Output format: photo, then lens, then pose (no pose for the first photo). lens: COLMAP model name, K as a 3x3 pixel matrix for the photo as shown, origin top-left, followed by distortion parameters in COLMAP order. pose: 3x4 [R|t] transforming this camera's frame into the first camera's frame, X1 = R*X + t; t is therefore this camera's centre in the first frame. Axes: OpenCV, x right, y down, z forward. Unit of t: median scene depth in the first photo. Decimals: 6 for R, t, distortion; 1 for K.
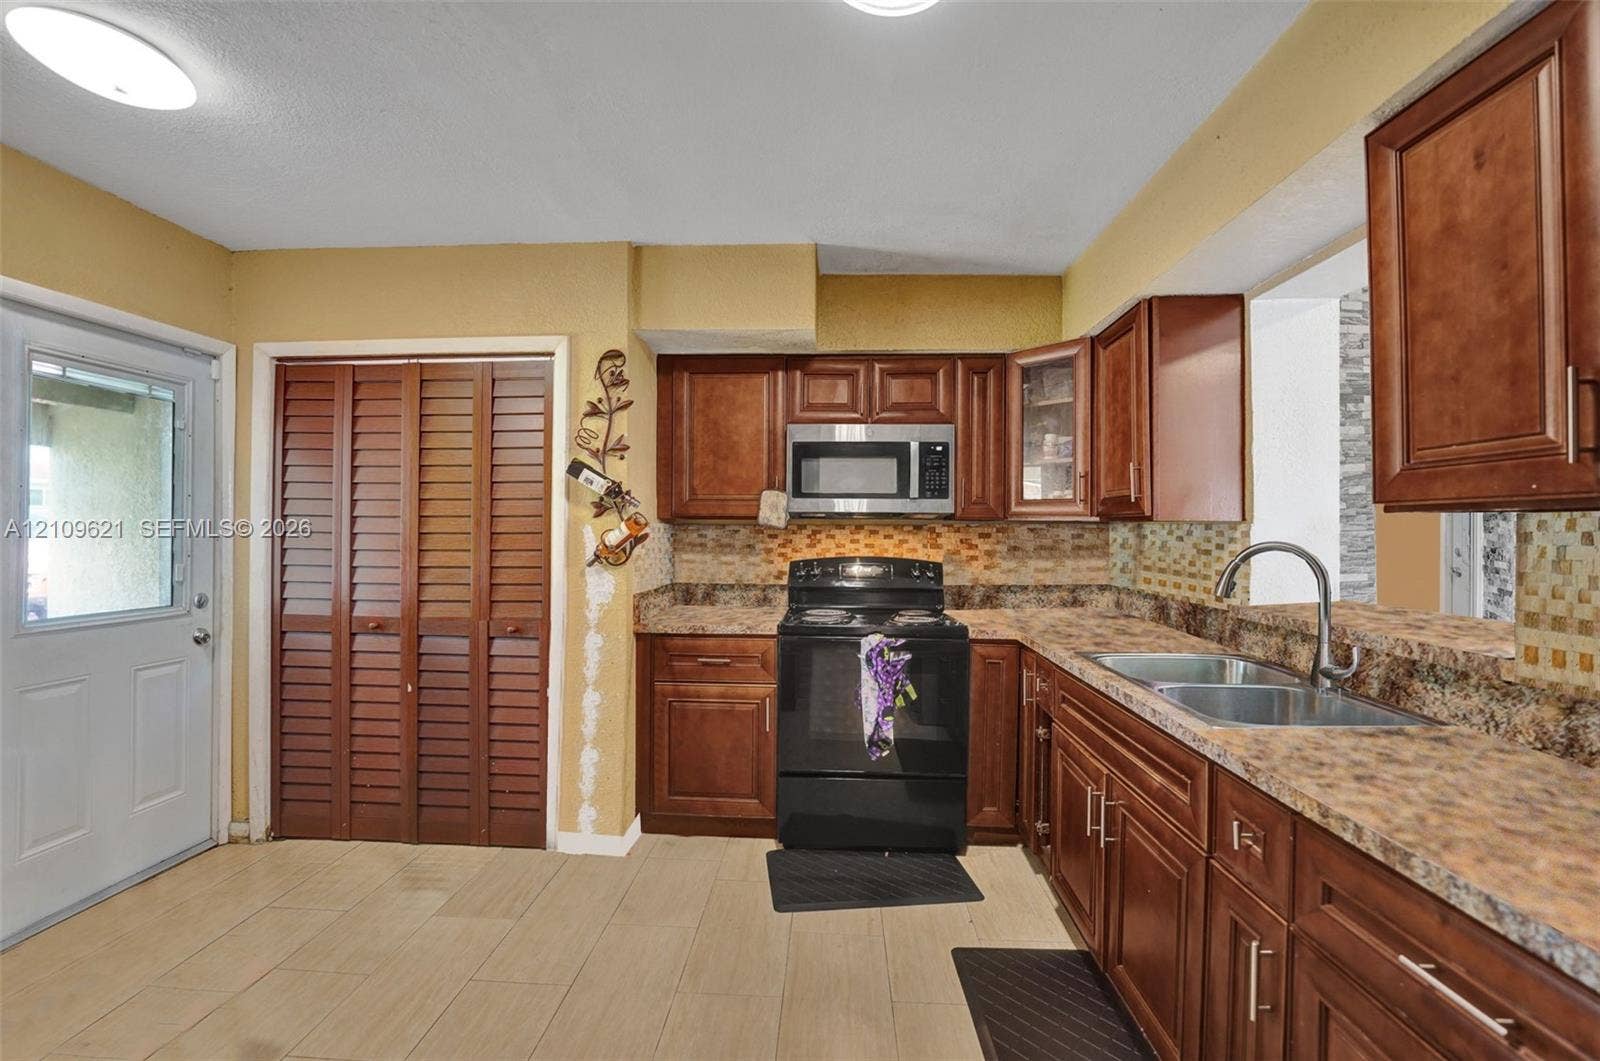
lens RADIAL K [[655.5, 0, 800.0], [0, 655.5, 530.5], [0, 0, 1]] dist [-0.008007, -0.000033]
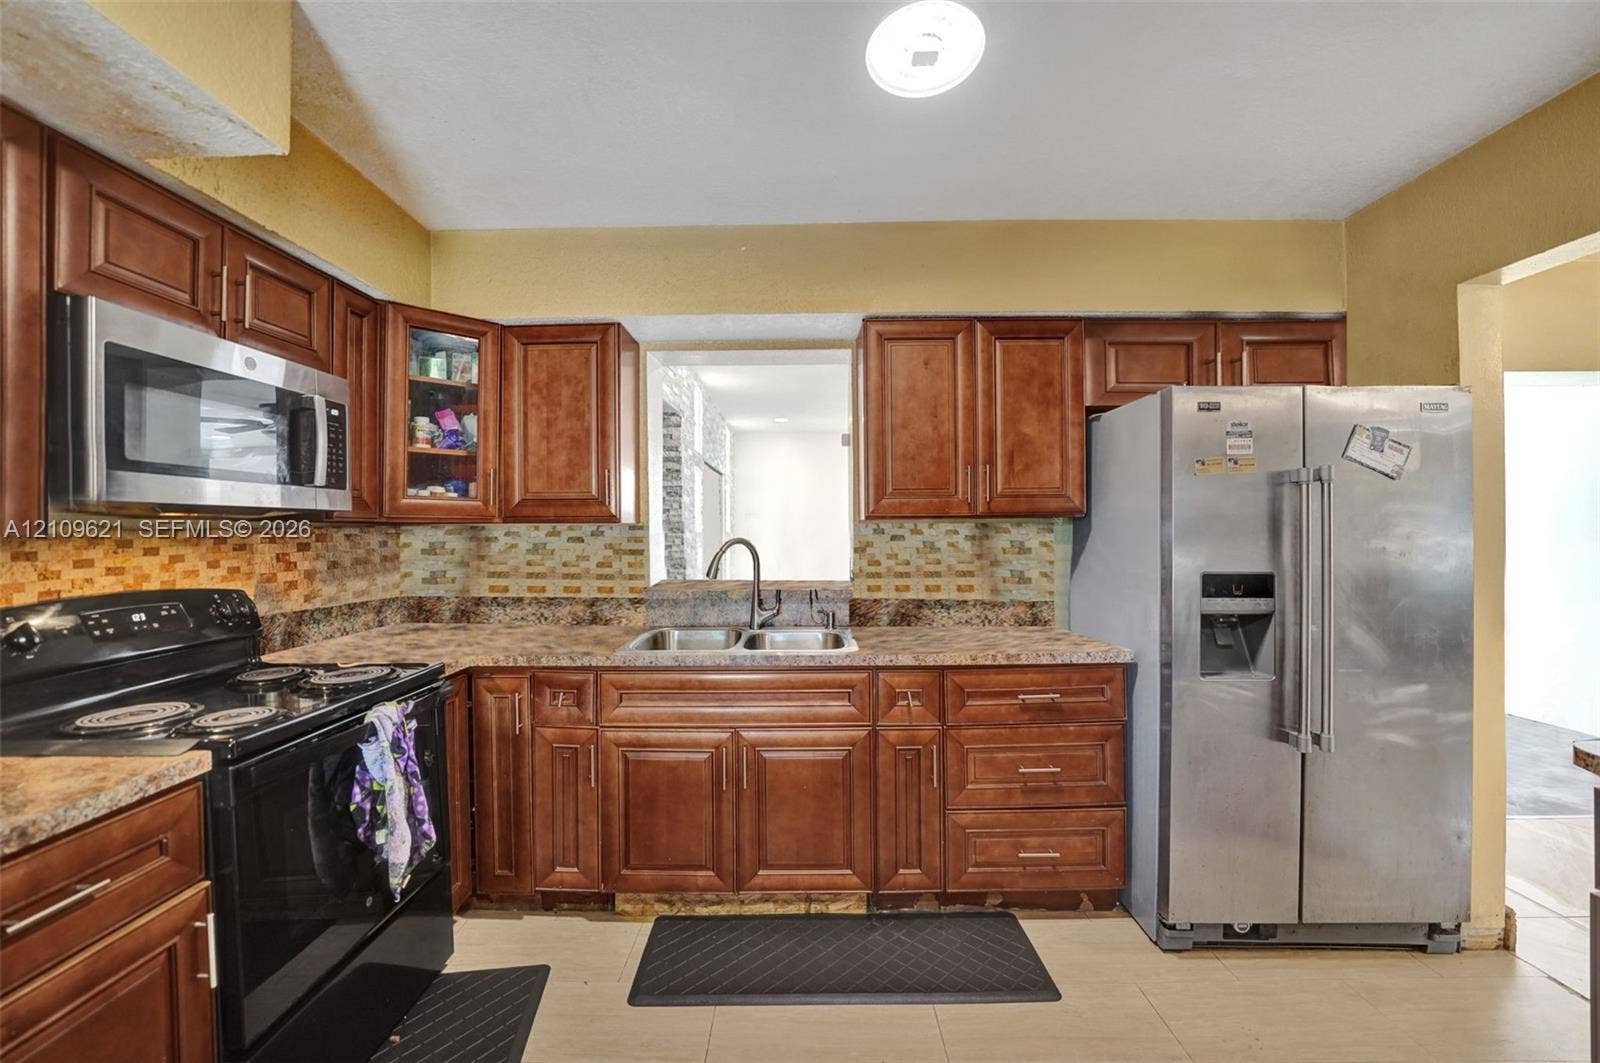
lens RADIAL K [[655.5, 0, 800.0], [0, 655.5, 531.5], [0, 0, 1]] dist [-0.008007, -0.000033]
pose [[-0.036587, -0.008264, 0.999296, -0.452653], [0.012696, 0.999881, 0.008734, -0.004880], [-0.999250, 0.013007, -0.036478, 0.554501]]
